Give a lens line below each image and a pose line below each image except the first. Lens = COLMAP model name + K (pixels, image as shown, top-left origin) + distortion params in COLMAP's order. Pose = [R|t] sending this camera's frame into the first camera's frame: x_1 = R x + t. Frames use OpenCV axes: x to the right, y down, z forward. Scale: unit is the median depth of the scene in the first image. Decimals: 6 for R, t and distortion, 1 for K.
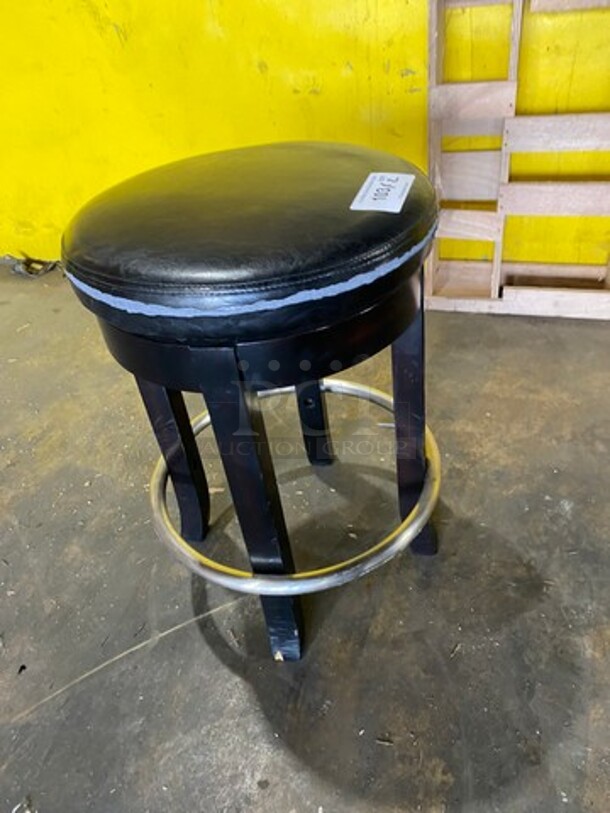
lens RADIAL K [[598.0, 0, 325.1], [0, 598.0, 407.1], [0, 0, 1]] dist [0.000481, 0.007420]
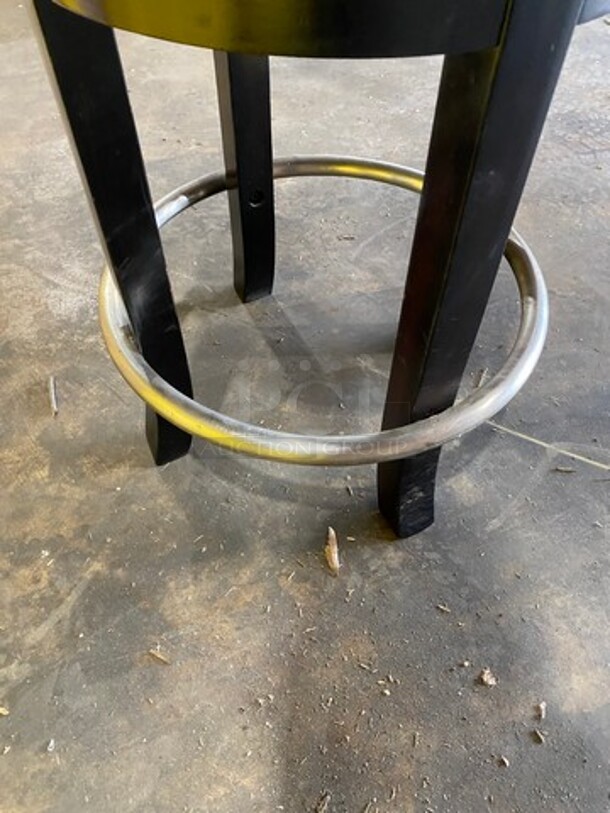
lens RADIAL K [[606.0, 0, 300.9], [0, 606.0, 406.1], [0, 0, 1]] dist [0.009035, -0.001617]
pose [[-0.560775, -0.588355, 0.582554, -0.509679], [0.562117, 0.246055, 0.789608, -0.403020], [-0.607911, 0.770256, 0.192743, 0.988212]]
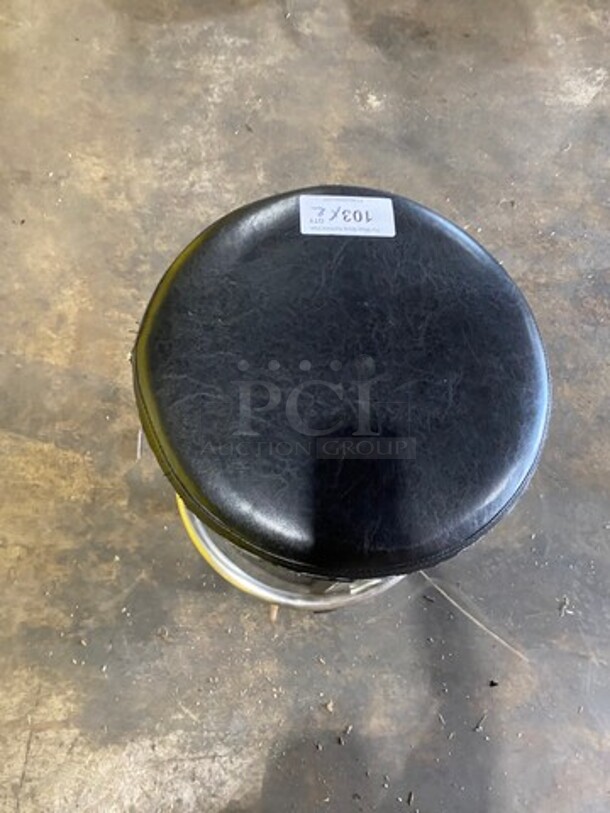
lens RADIAL K [[617.0, 0, 309.1], [0, 617.0, 407.7], [0, 0, 1]] dist [0.006397, 0.006383]
pose [[-0.307371, -0.861136, 0.404929, -0.401988], [0.560721, 0.179906, 0.808224, -0.796156], [-0.768840, 0.475476, 0.427559, 0.486612]]
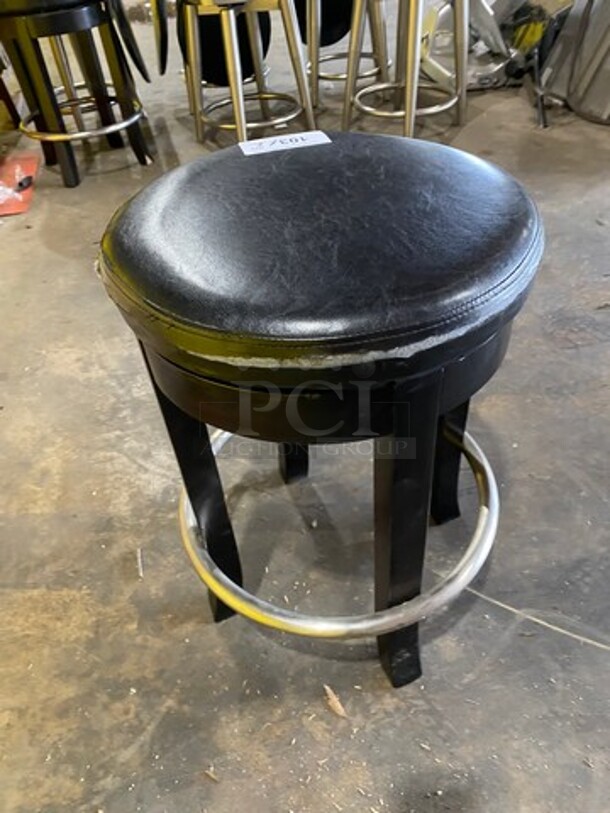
lens RADIAL K [[617.0, 0, 309.1], [0, 617.0, 407.7], [0, 0, 1]] dist [0.006397, 0.006383]
pose [[-0.498326, -0.477364, 0.723737, -0.660606], [0.636019, 0.366018, 0.679346, -0.614491], [-0.589196, 0.798846, 0.121216, 0.803041]]
